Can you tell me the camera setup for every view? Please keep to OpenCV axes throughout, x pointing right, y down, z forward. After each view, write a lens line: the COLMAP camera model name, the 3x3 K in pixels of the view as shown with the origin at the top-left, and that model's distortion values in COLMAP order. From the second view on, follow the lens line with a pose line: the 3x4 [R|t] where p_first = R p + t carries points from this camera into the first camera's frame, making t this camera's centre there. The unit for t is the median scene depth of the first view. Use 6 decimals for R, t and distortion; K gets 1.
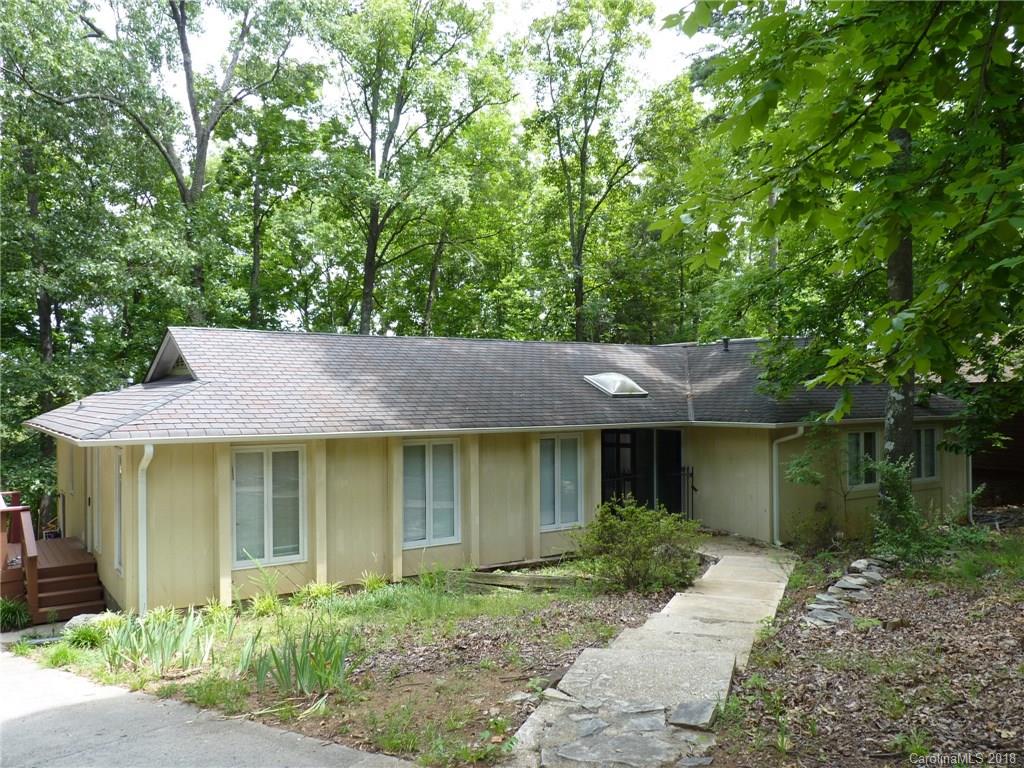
lens RADIAL K [[828.8, 0, 511.5], [0, 828.8, 385.2], [0, 0, 1]] dist [-0.018531, 0.013559]
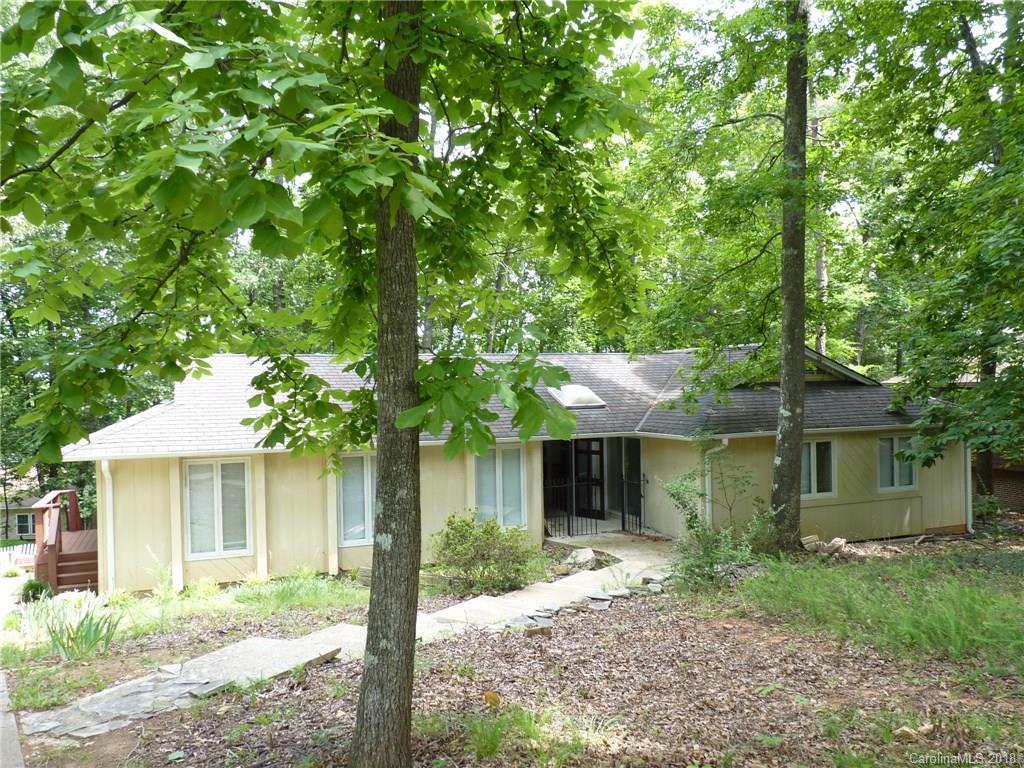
lens RADIAL K [[828.8, 0, 512.4], [0, 828.8, 384.7], [0, 0, 1]] dist [-0.018531, 0.013559]
pose [[0.978633, -0.012260, -0.205247, 0.347046], [0.015302, 0.999795, 0.013236, -0.040537], [0.205043, -0.016094, 0.978621, -0.082331]]
